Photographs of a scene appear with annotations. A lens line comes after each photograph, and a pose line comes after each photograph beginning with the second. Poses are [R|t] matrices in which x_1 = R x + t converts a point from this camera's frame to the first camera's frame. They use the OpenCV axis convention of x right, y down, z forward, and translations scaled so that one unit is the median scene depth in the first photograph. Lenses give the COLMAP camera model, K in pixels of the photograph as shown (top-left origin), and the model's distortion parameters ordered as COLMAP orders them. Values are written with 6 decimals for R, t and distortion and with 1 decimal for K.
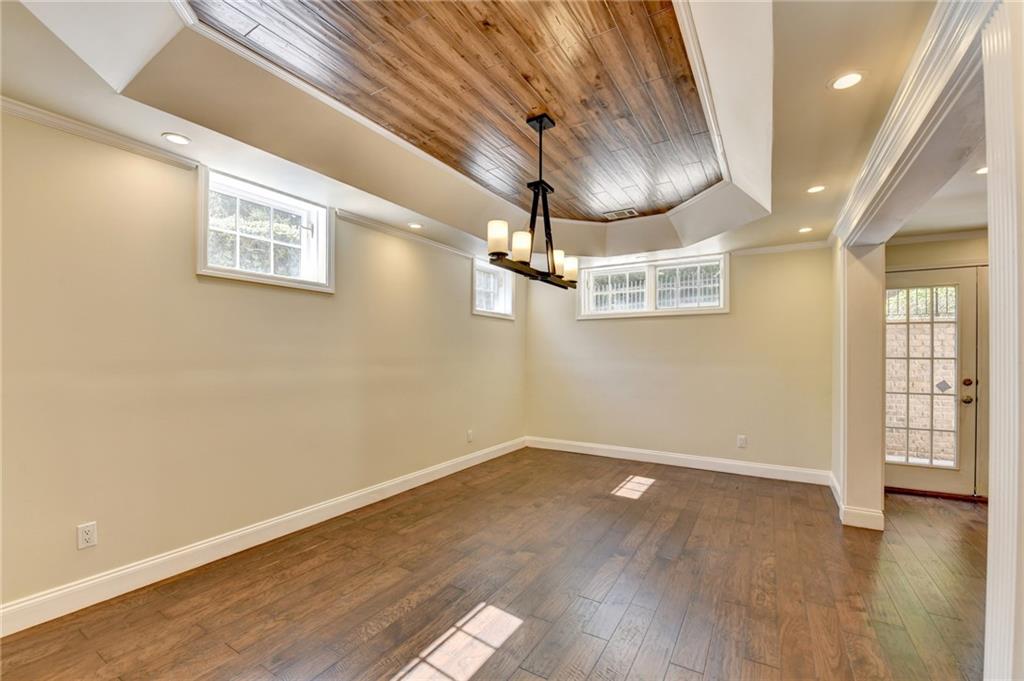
lens RADIAL K [[423.6, 0, 509.9], [0, 423.6, 349.7], [0, 0, 1]] dist [-0.016084, -0.001368]
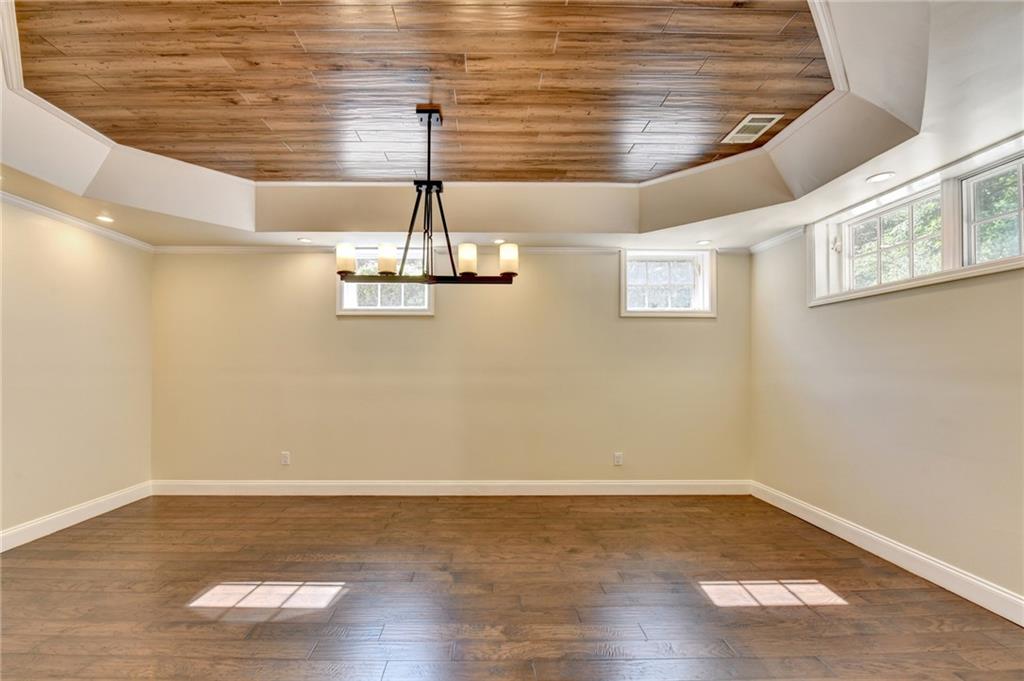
lens RADIAL K [[423.6, 0, 496.1], [0, 423.6, 354.8], [0, 0, 1]] dist [-0.016084, -0.001368]
pose [[0.535943, -0.024788, -0.843890, 0.712933], [0.011407, 0.999690, -0.022121, 0.012995], [0.844177, 0.002229, 0.536060, 0.470815]]
